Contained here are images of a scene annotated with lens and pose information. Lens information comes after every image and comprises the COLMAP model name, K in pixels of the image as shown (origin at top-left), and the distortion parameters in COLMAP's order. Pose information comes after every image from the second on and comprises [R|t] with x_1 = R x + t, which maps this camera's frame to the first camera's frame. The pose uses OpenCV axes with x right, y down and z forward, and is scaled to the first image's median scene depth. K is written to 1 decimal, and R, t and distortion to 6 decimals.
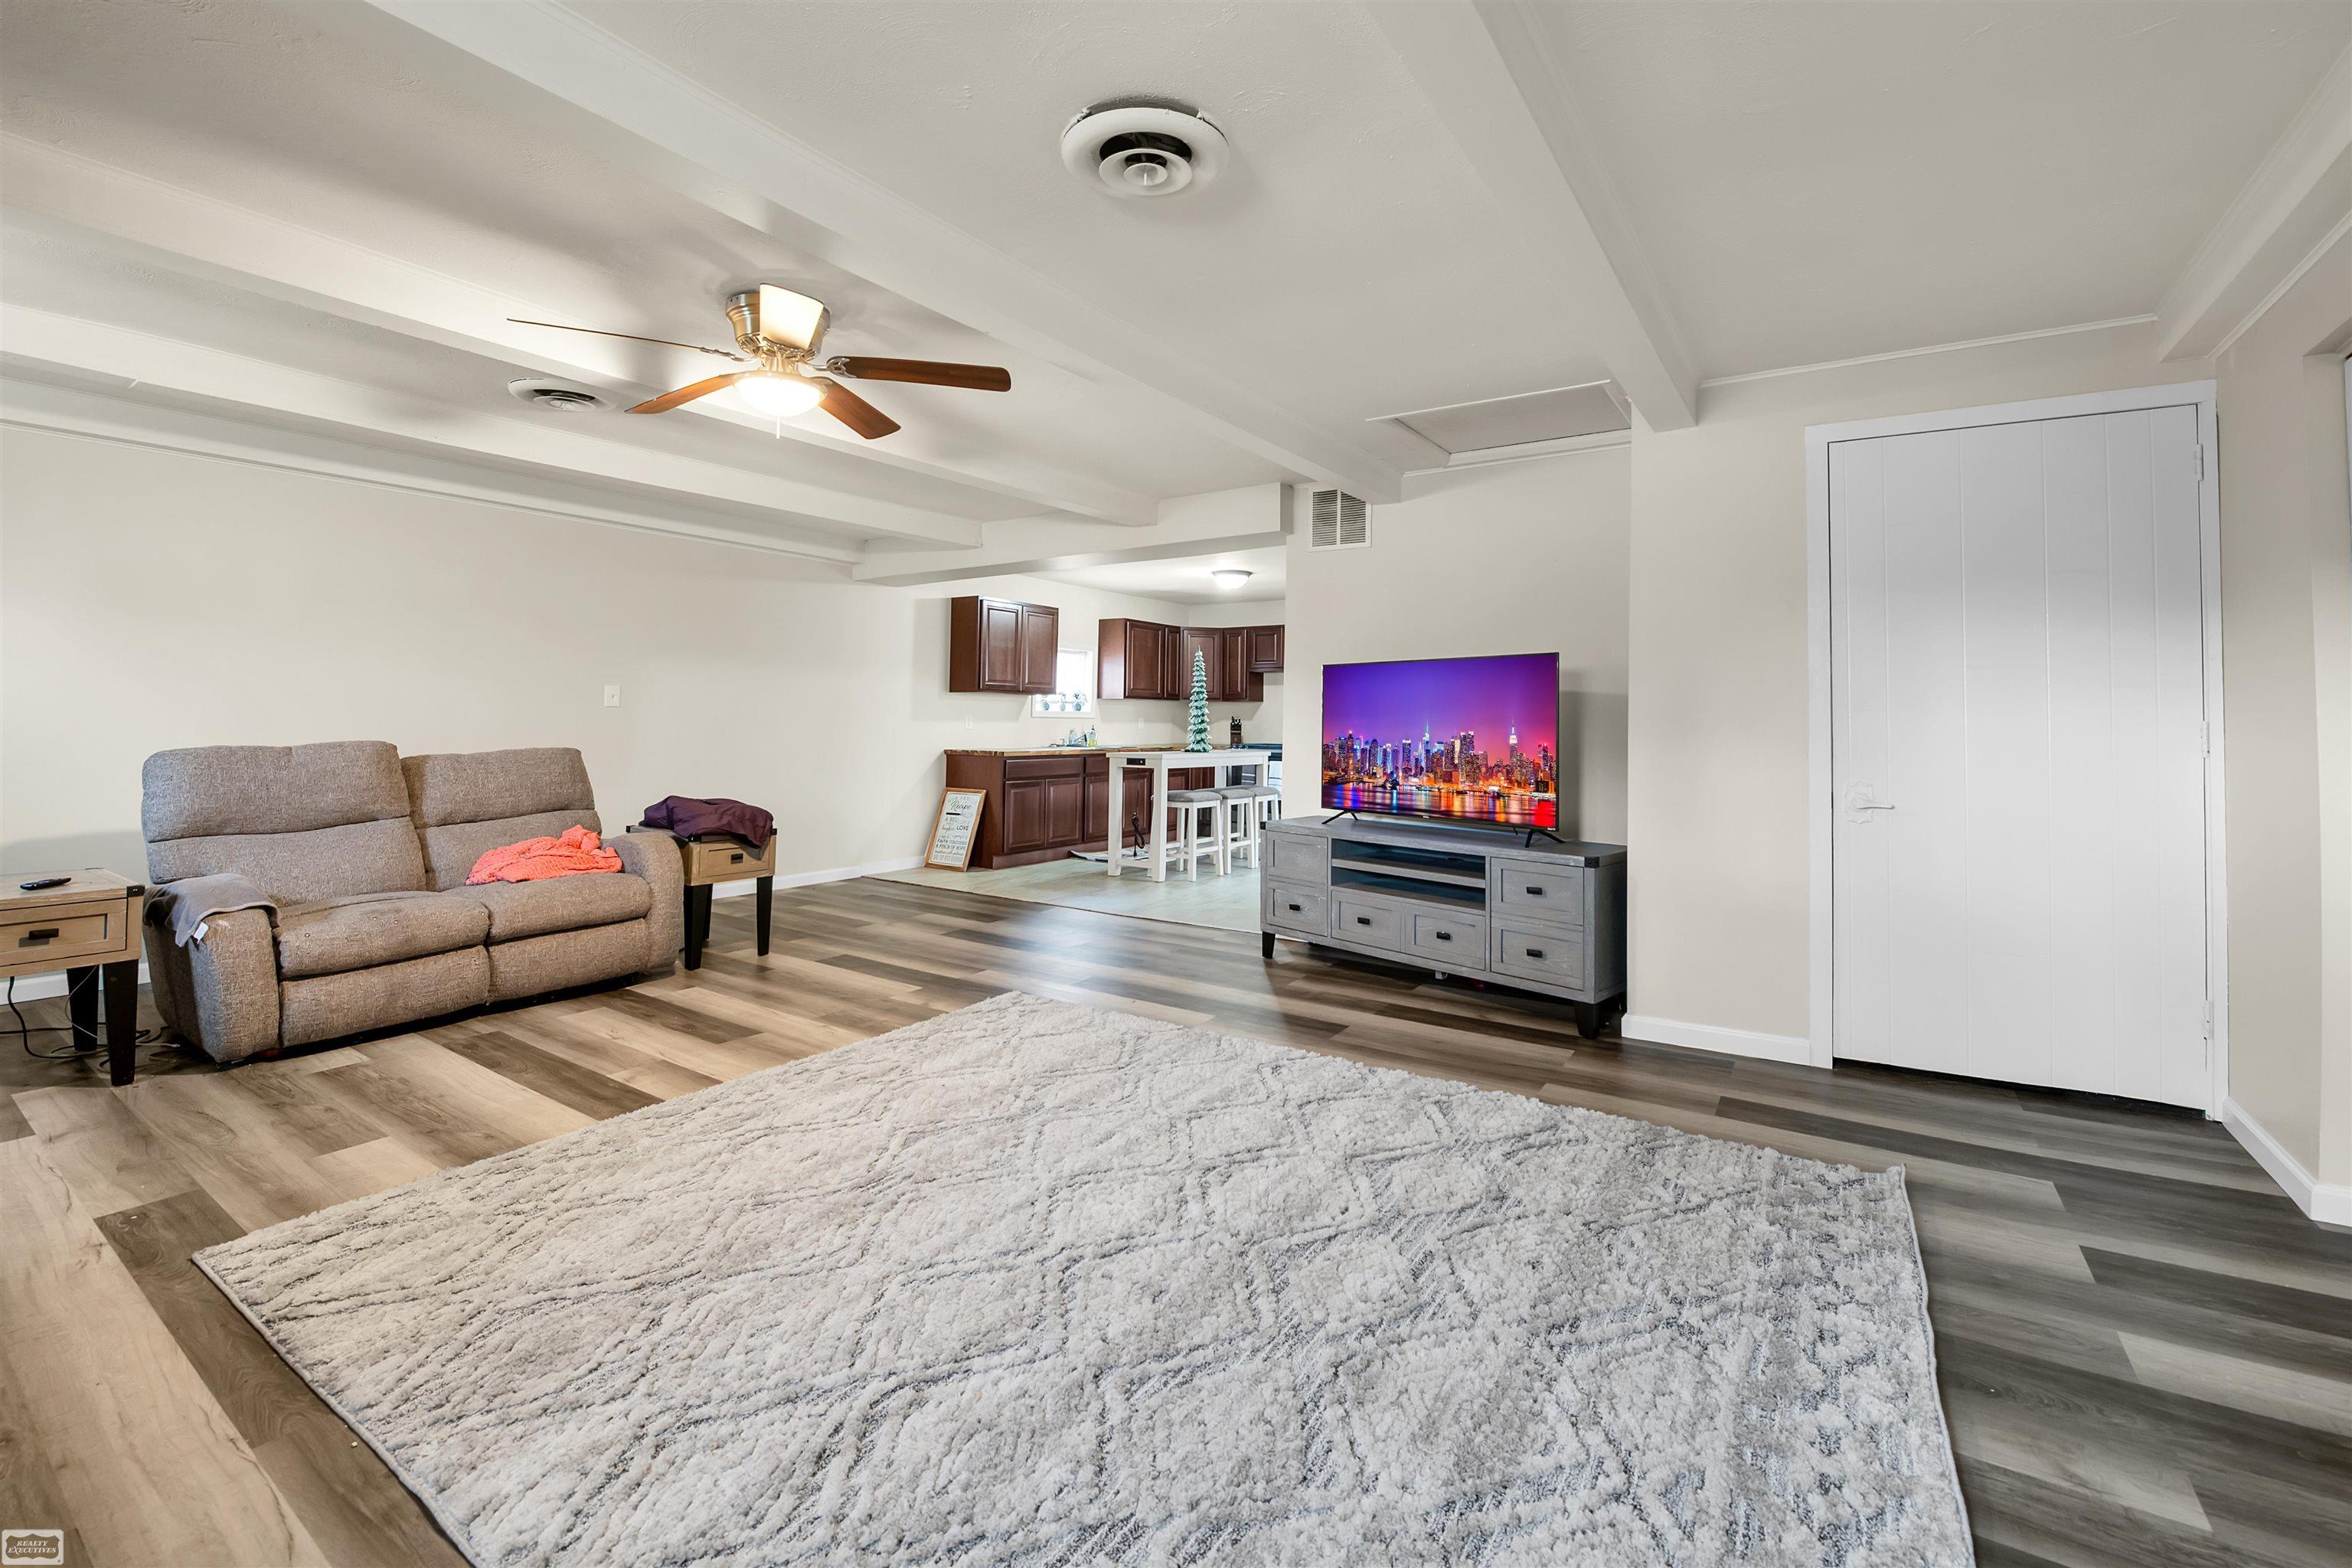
lens RADIAL K [[971.8, 0, 1189.0], [0, 971.8, 757.0], [0, 0, 1]] dist [-0.000956, -0.000165]
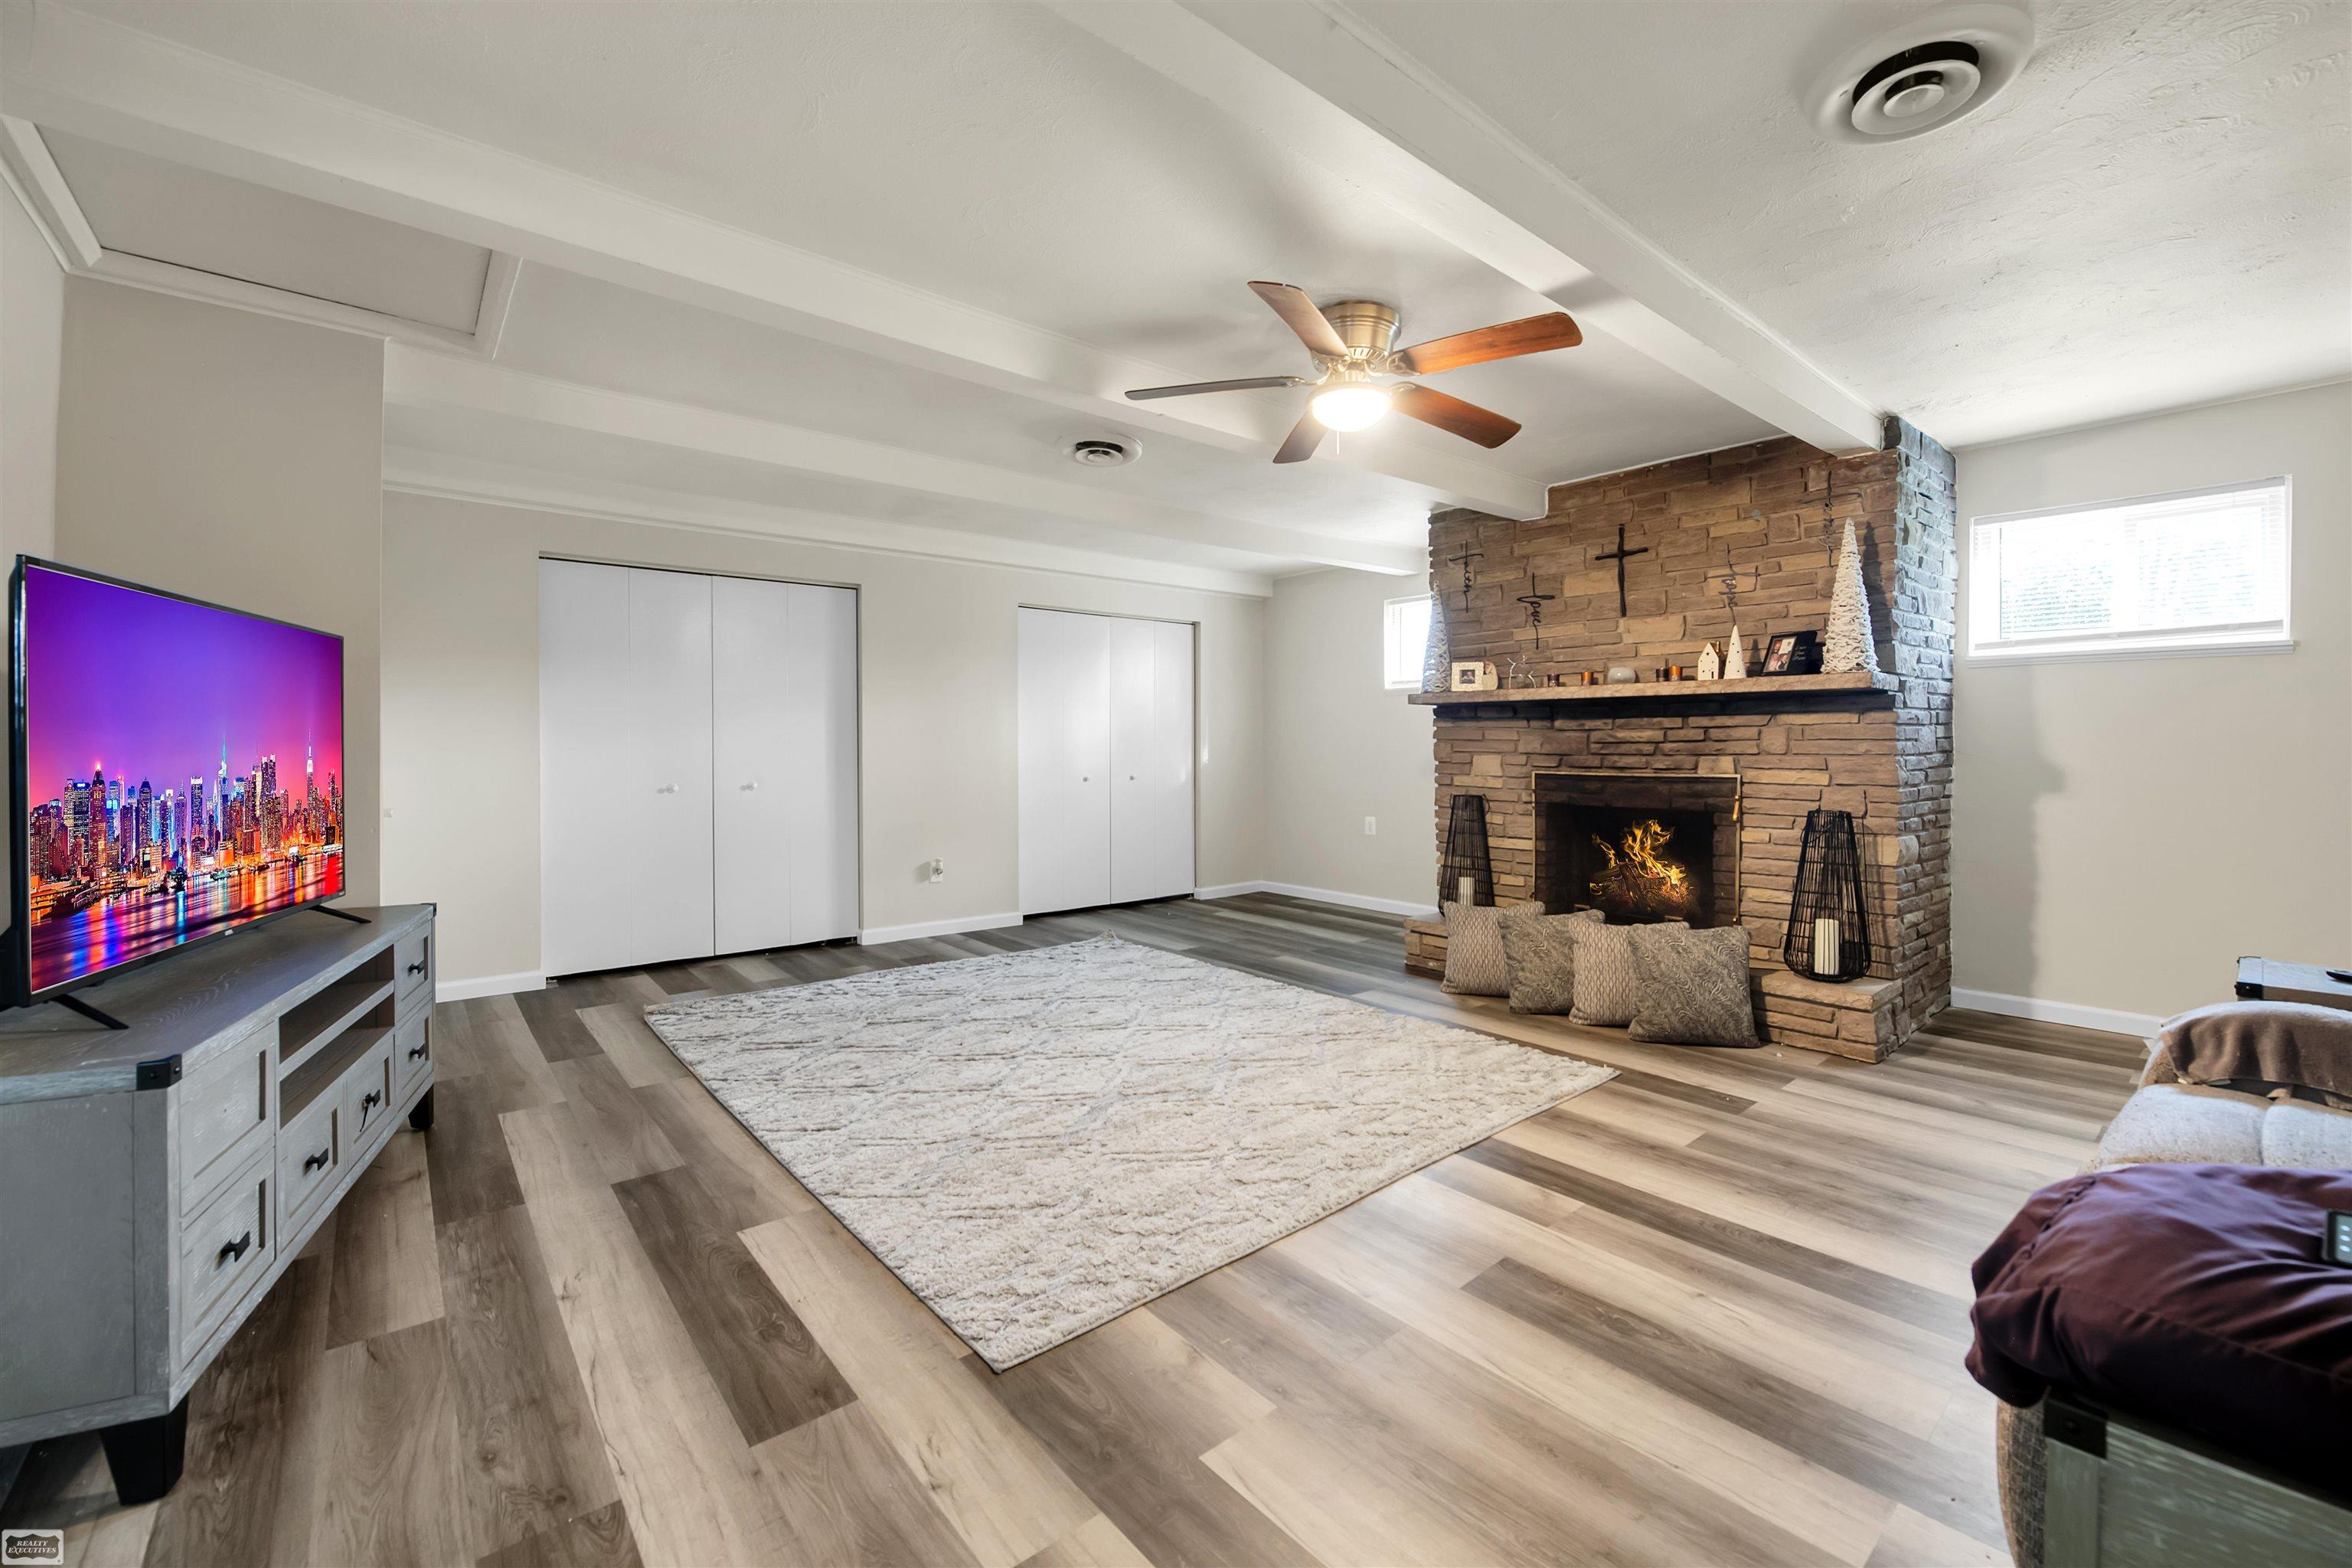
lens RADIAL K [[971.8, 0, 1189.0], [0, 971.8, 757.0], [0, 0, 1]] dist [-0.000956, -0.000165]
pose [[-0.959823, -0.010647, 0.280405, -0.384100], [0.000431, 0.999223, 0.039413, -0.048573], [-0.280607, 0.037951, -0.959072, 1.383683]]
